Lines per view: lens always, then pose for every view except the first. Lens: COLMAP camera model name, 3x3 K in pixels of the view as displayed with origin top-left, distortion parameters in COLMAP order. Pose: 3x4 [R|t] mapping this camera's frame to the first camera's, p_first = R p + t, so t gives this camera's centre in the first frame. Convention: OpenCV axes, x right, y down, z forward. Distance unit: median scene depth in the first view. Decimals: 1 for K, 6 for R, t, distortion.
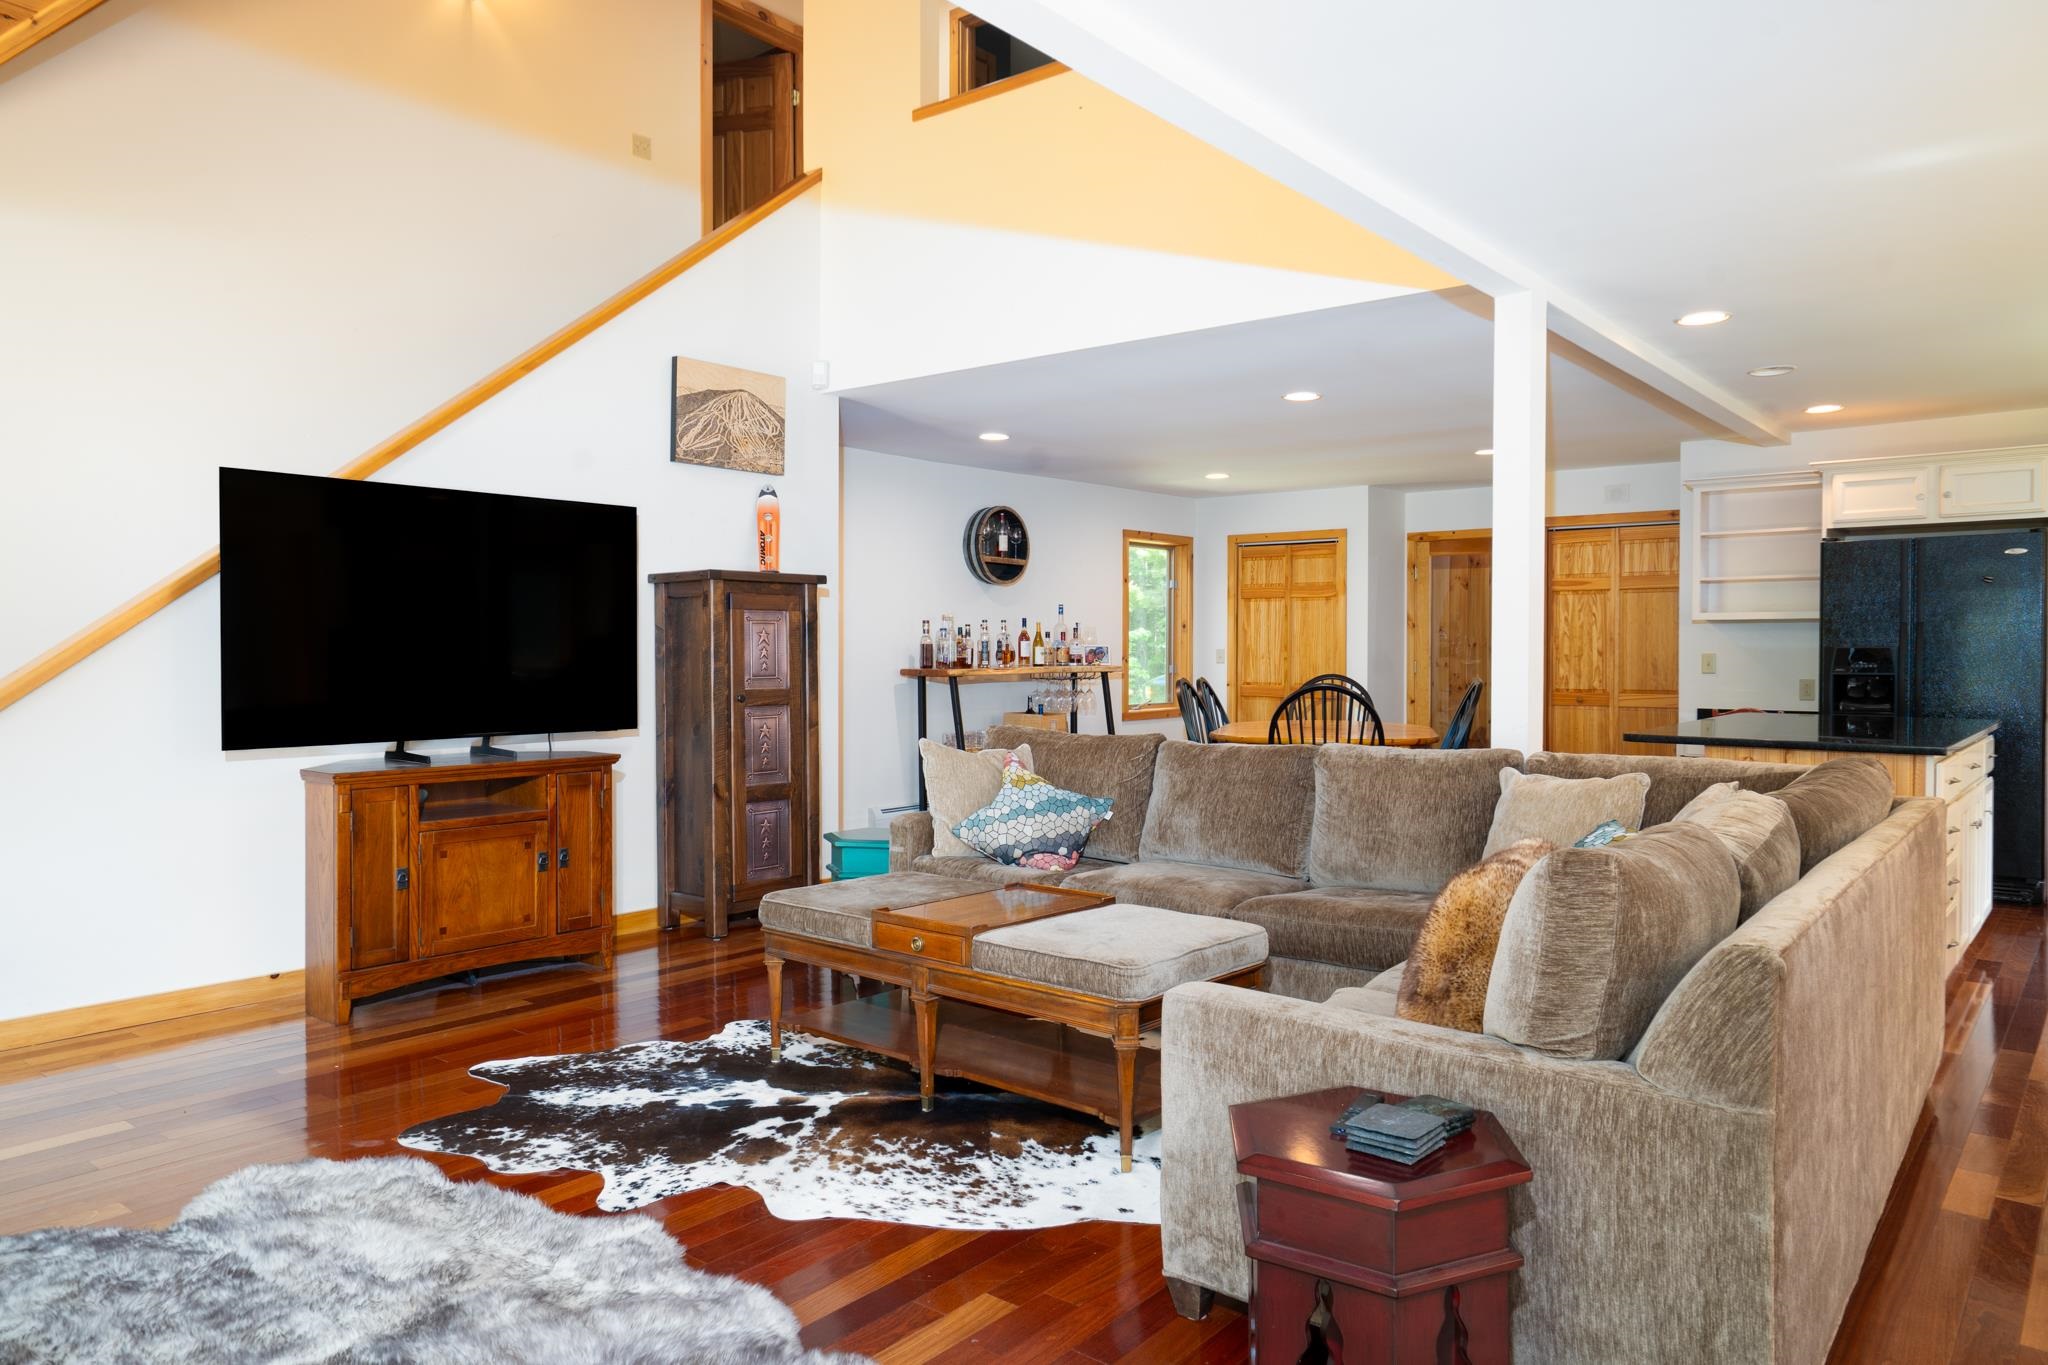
lens RADIAL K [[1354.8, 0, 1022.2], [0, 1354.8, 668.0], [0, 0, 1]] dist [-0.007493, 0.010014]
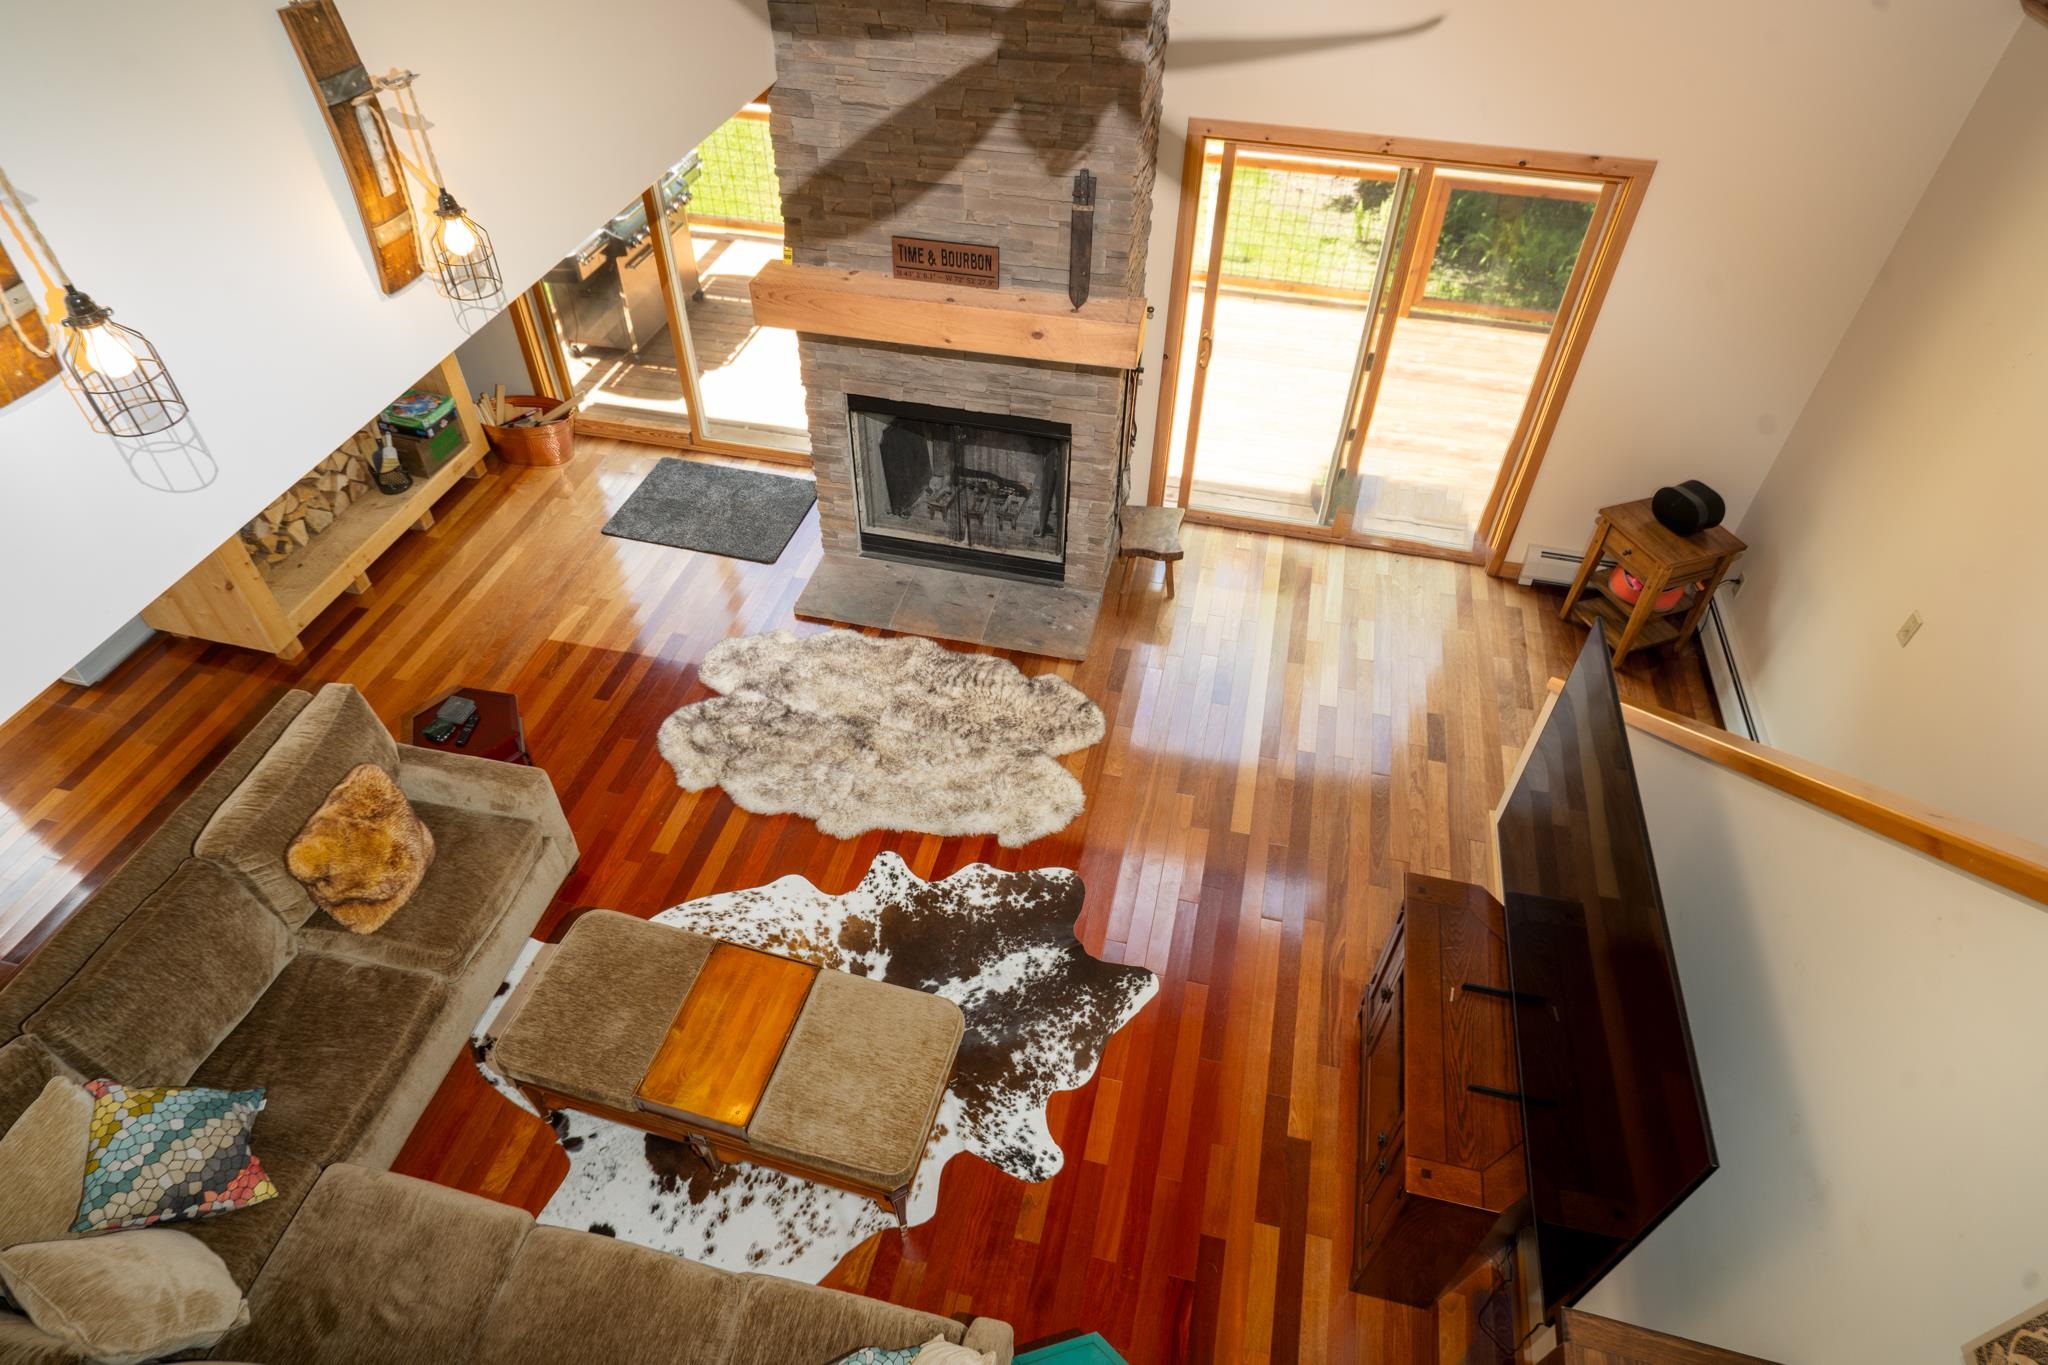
lens RADIAL K [[1161.0, 0, 1020.7], [0, 1161.0, 702.6], [0, 0, 1]] dist [-0.019808, 0.000343]
pose [[-0.897483, 0.306129, -0.317504, -0.013479], [-0.015608, 0.697390, 0.716522, -0.743640], [0.440772, 0.648022, -0.621118, 1.569205]]
